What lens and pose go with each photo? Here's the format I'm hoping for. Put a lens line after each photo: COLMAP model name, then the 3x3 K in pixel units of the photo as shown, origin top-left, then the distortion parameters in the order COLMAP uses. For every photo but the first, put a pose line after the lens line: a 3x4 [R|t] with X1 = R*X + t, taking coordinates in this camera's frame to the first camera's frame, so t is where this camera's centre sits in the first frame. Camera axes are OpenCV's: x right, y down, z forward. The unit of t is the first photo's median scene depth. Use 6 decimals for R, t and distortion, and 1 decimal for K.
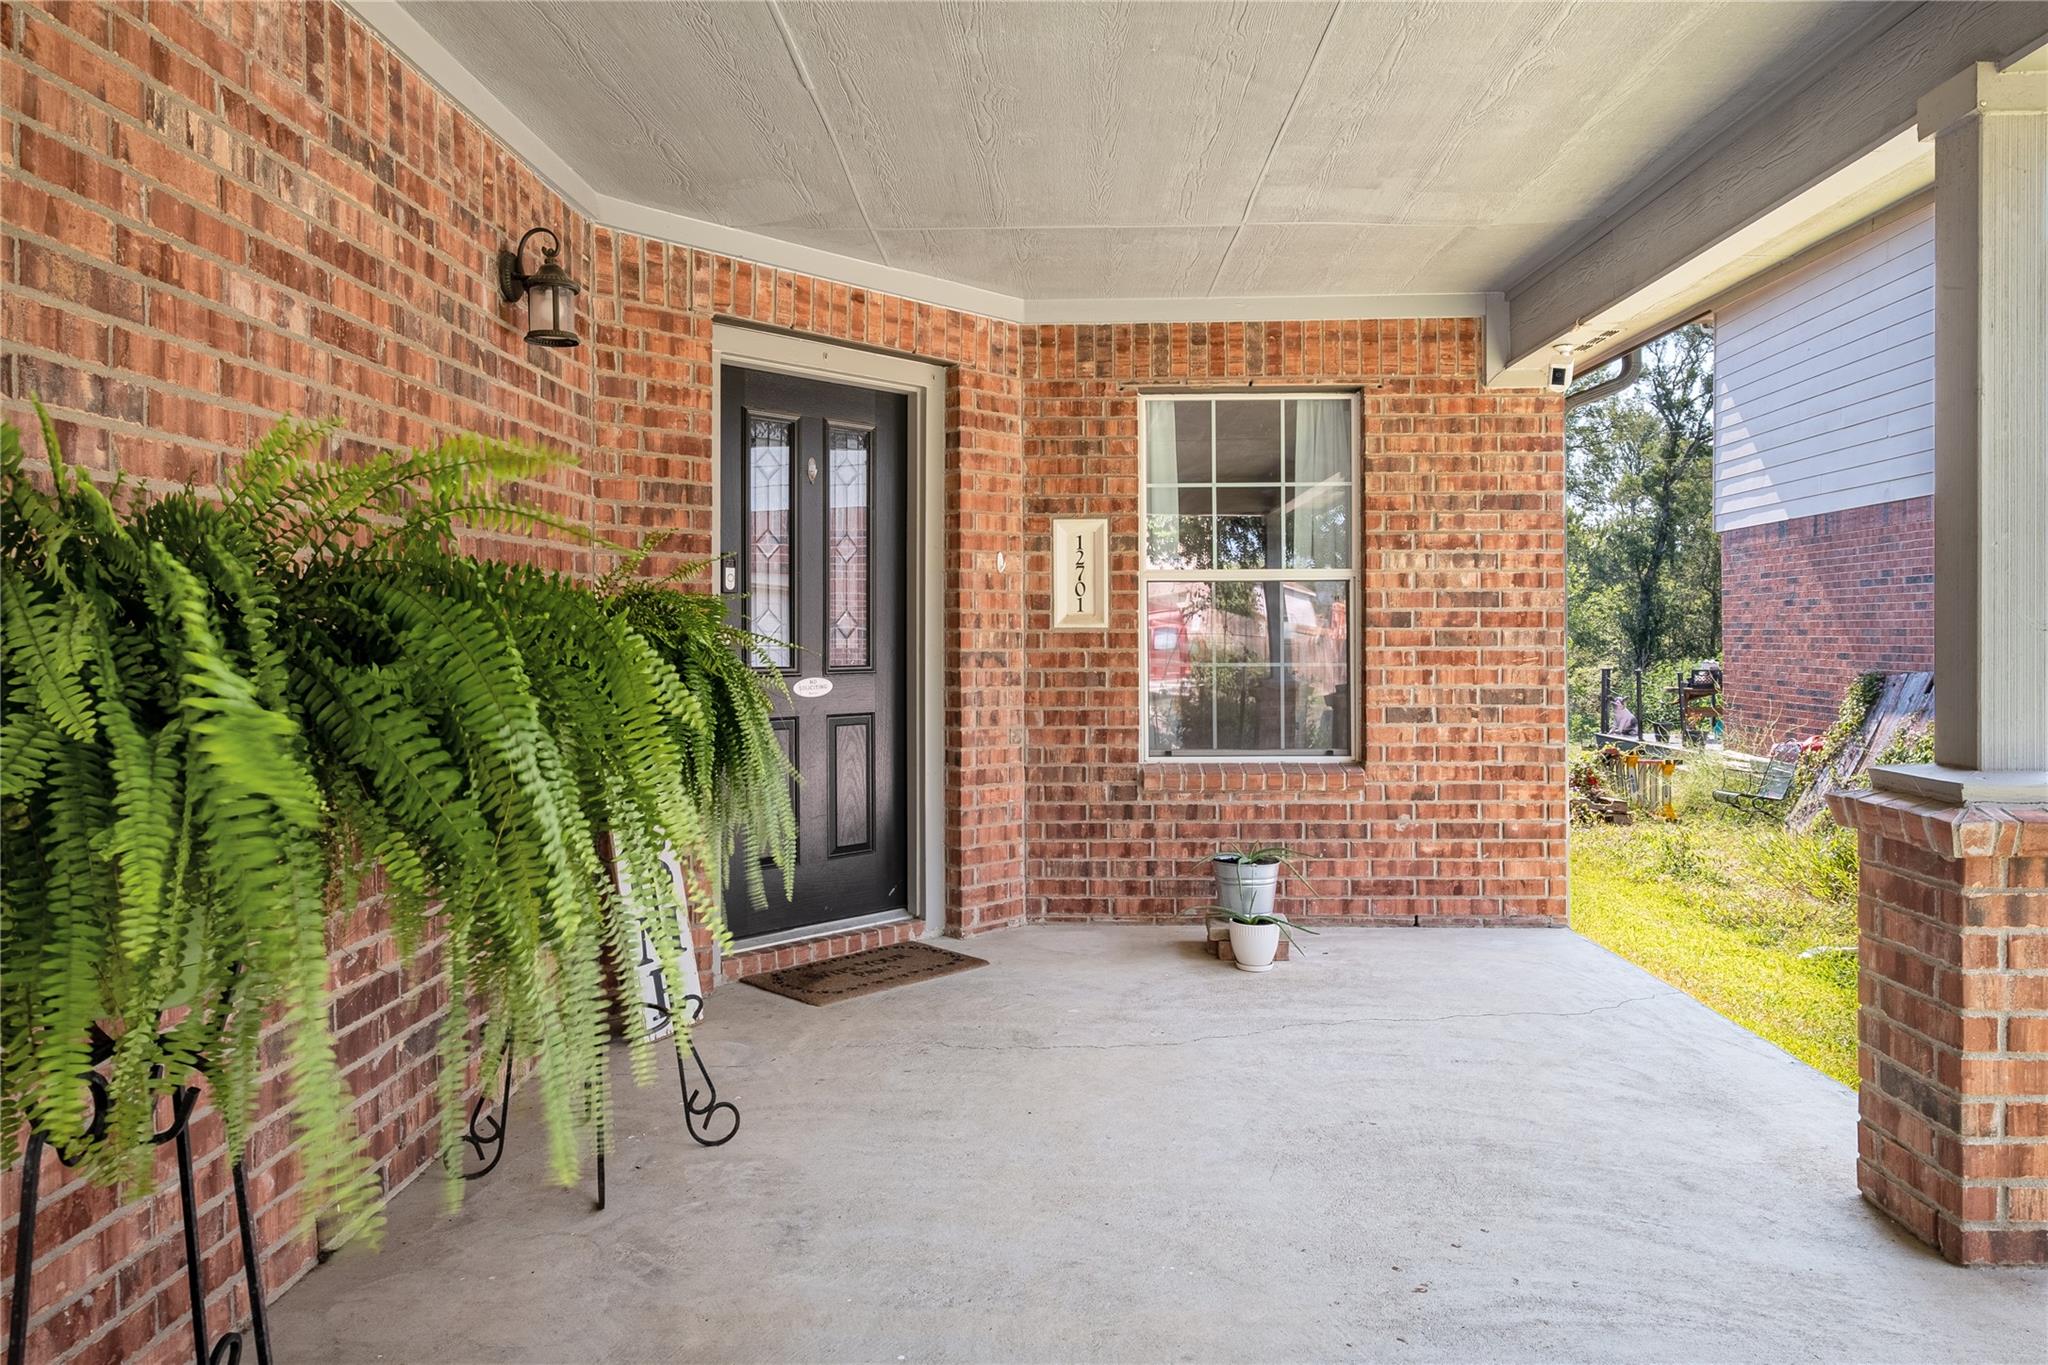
lens RADIAL K [[1299.8, 0, 1022.2], [0, 1299.8, 667.4], [0, 0, 1]] dist [-0.001291, -0.000404]
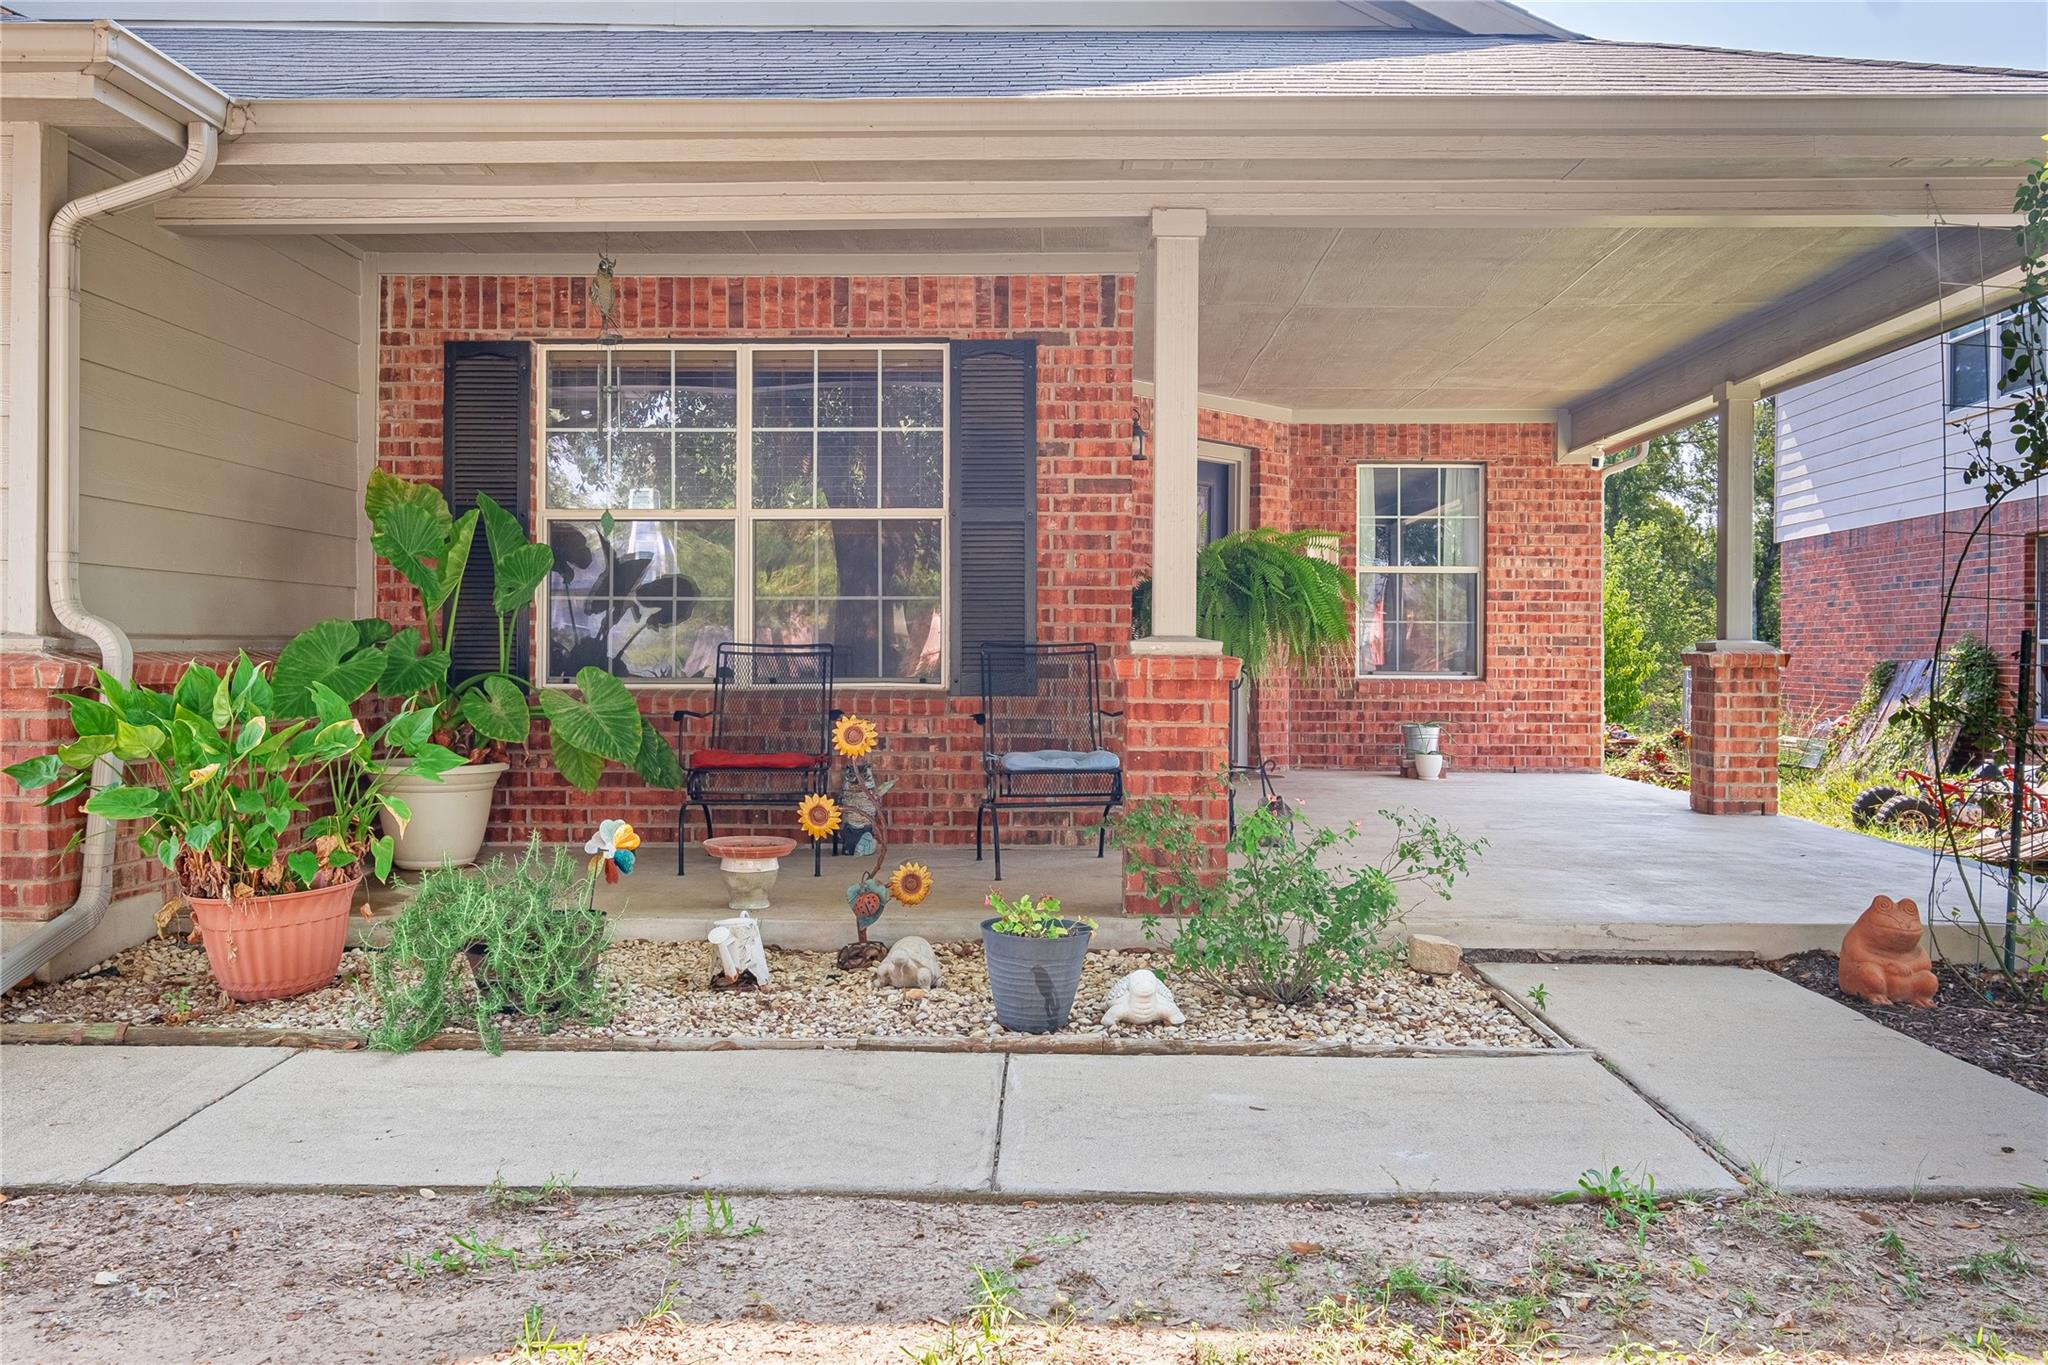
lens RADIAL K [[1597.9, 0, 1027.7], [0, 1597.9, 686.0], [0, 0, 1]] dist [0.002343, 0.001145]
pose [[0.999928, 0.010389, 0.006076, -0.360818], [-0.010358, 0.999933, -0.005090, 0.100764], [-0.006128, 0.005026, 0.999969, -1.130644]]
